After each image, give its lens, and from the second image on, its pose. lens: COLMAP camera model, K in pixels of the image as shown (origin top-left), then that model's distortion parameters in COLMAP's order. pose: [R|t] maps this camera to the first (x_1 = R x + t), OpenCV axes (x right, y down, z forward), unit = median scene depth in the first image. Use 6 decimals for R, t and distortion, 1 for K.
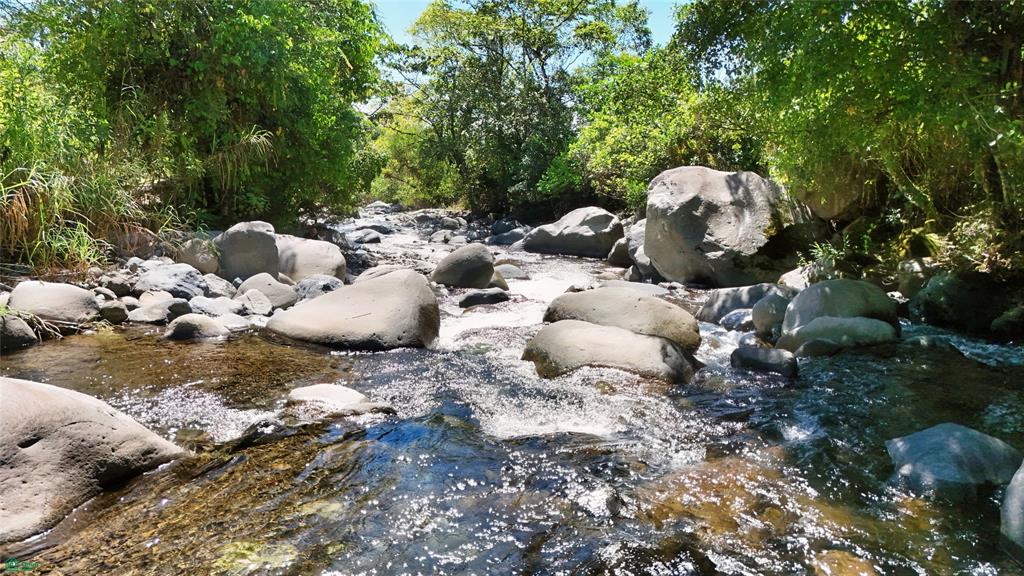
lens RADIAL K [[751.2, 0, 508.9], [0, 751.2, 290.3], [0, 0, 1]] dist [0.053078, -0.047490]
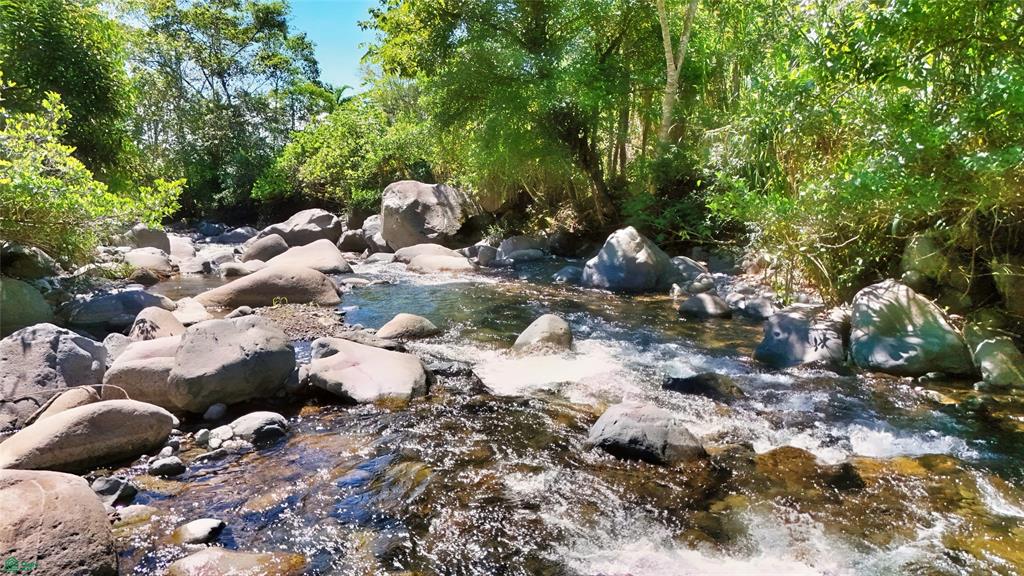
lens RADIAL K [[751.2, 0, 513.5], [0, 751.2, 288.7], [0, 0, 1]] dist [0.053078, -0.047490]
pose [[0.882410, -0.072611, 0.464844, -0.320051], [0.075811, 0.997052, 0.011834, 0.058553], [-0.464333, 0.024798, 0.885314, -0.492955]]
